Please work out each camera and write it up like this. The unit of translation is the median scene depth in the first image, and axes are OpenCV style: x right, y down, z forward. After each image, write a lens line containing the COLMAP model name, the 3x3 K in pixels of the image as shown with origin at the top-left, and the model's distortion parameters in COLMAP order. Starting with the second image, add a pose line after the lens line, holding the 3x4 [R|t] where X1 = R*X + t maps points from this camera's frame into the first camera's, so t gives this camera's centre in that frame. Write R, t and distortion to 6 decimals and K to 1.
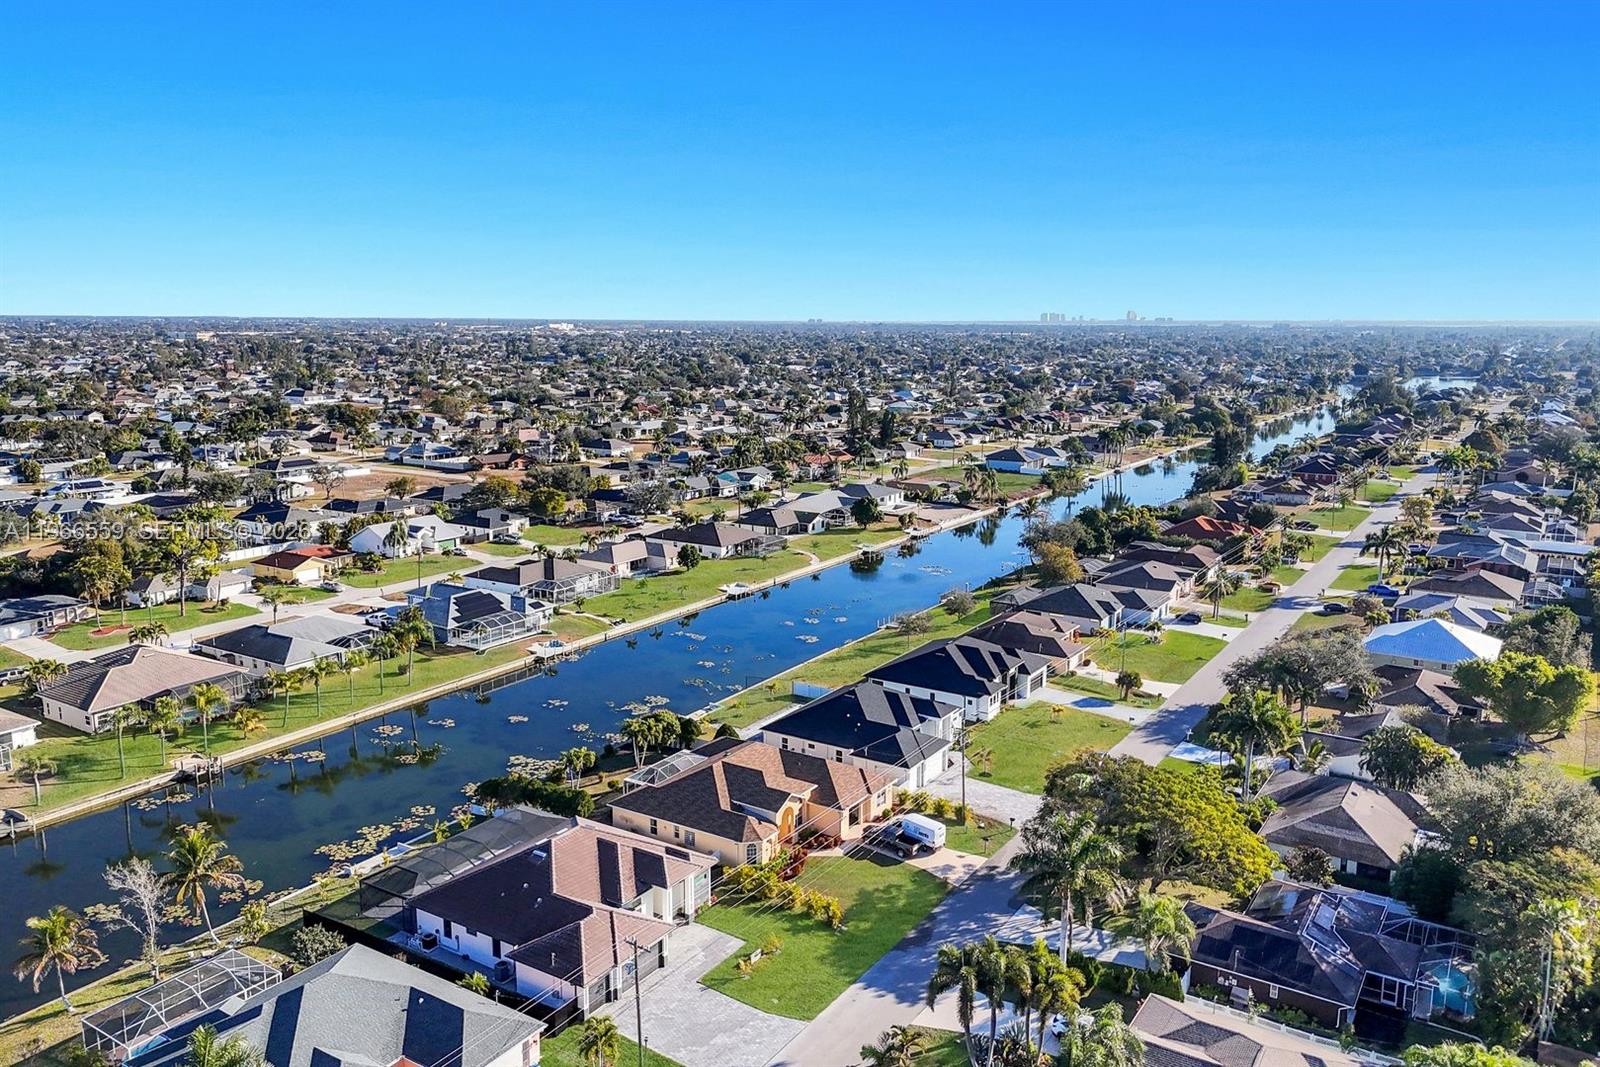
lens RADIAL K [[1207.5, 0, 800.0], [0, 1207.5, 533.5], [0, 0, 1]] dist [0.002522, 0.258630]
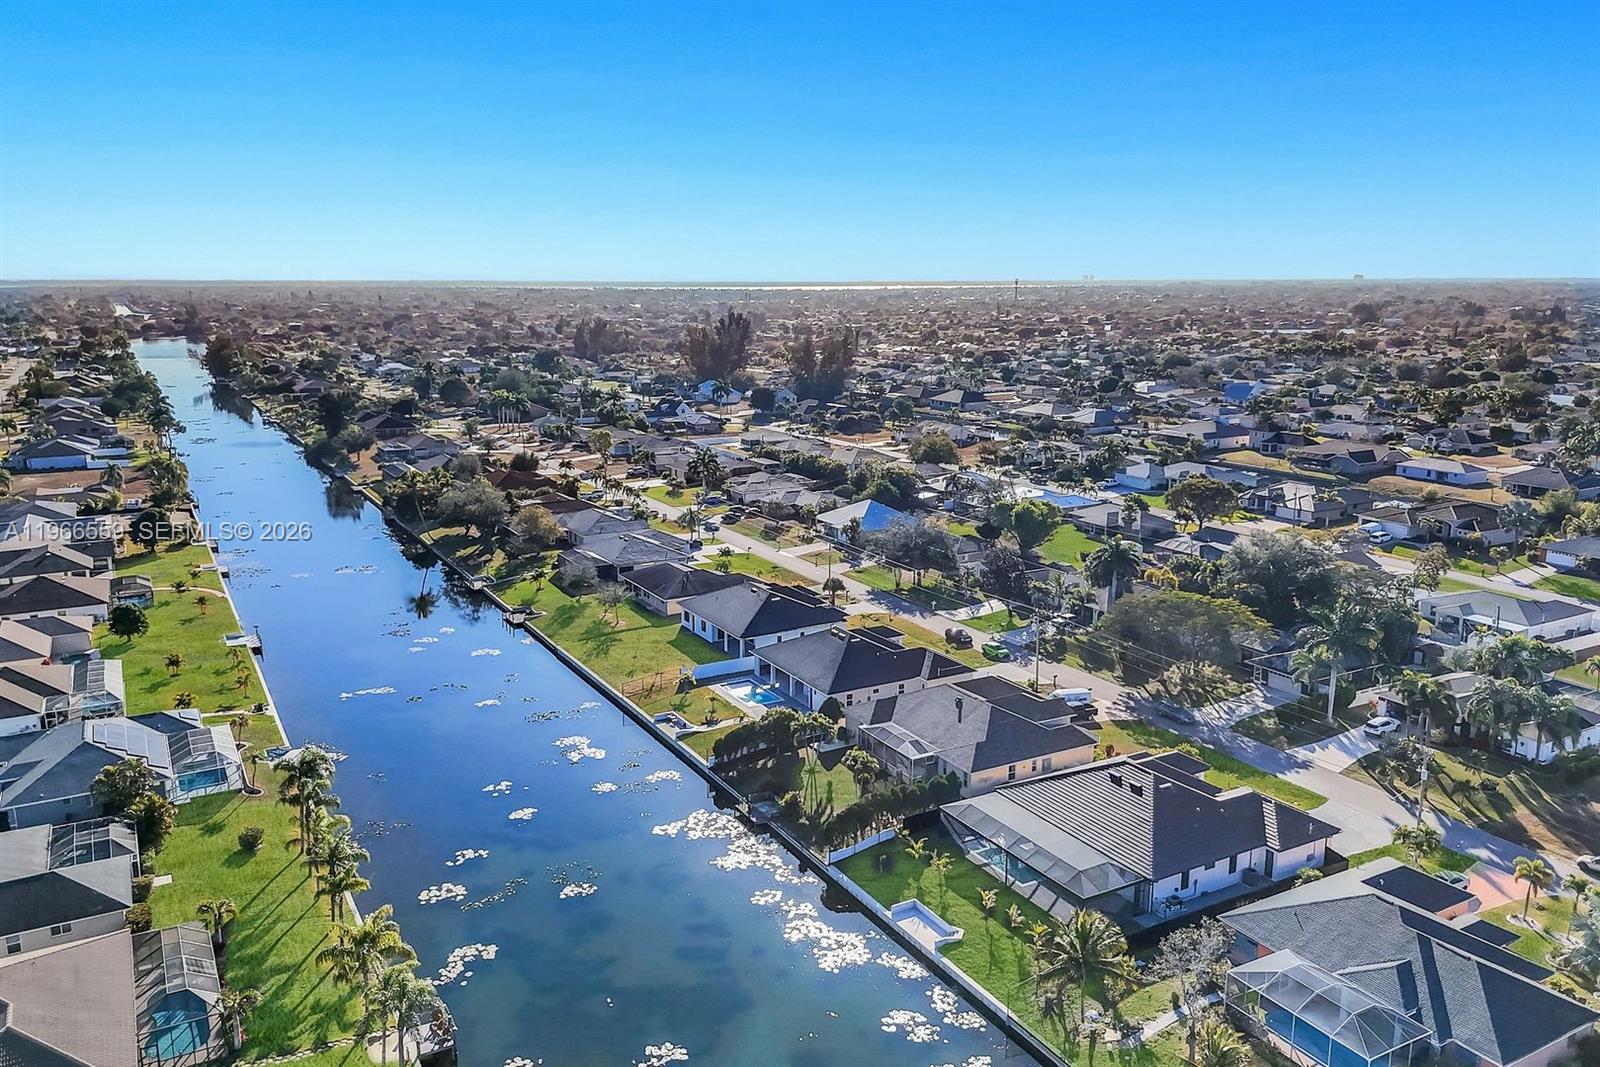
lens RADIAL K [[1207.5, 0, 800.0], [0, 1207.5, 533.5], [0, 0, 1]] dist [0.002522, 0.258630]
pose [[0.468356, -0.193724, 0.862040, -0.849398], [0.164782, 0.977700, 0.130188, -0.099327], [-0.868038, 0.081074, 0.489834, 0.505111]]
